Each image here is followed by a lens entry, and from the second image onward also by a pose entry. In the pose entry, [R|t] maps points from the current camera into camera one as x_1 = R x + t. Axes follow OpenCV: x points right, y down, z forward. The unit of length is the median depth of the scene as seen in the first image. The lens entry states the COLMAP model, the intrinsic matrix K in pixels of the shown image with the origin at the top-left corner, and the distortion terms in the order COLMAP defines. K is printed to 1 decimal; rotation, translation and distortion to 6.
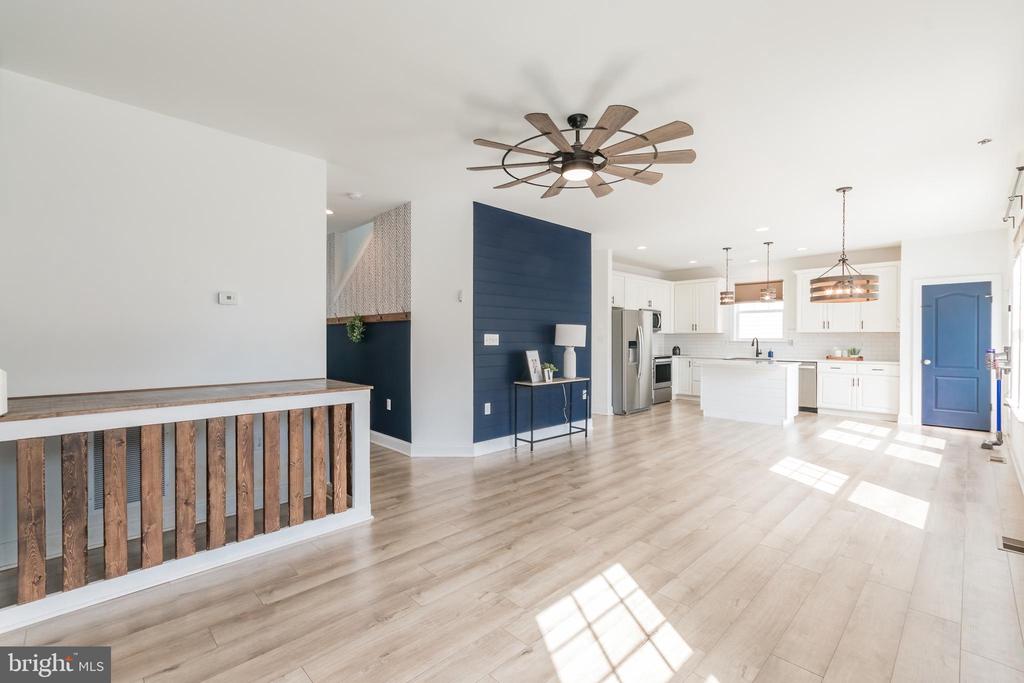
lens RADIAL K [[454.7, 0, 510.3], [0, 454.7, 328.7], [0, 0, 1]] dist [-0.000740, 0.000023]
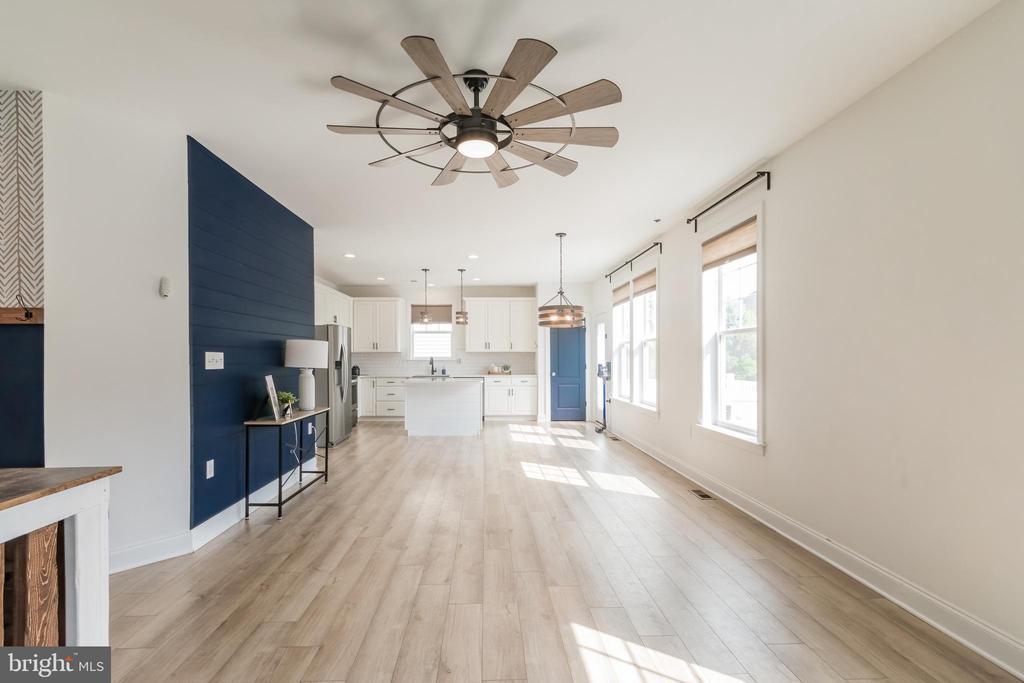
lens RADIAL K [[451.9, 0, 504.1], [0, 451.9, 350.5], [0, 0, 1]] dist [-0.000950, -0.000154]
pose [[0.672164, 0.007444, 0.740365, -0.239768], [-0.011790, 0.999930, 0.000650, 0.004681], [-0.740308, -0.009166, 0.672205, 0.267231]]
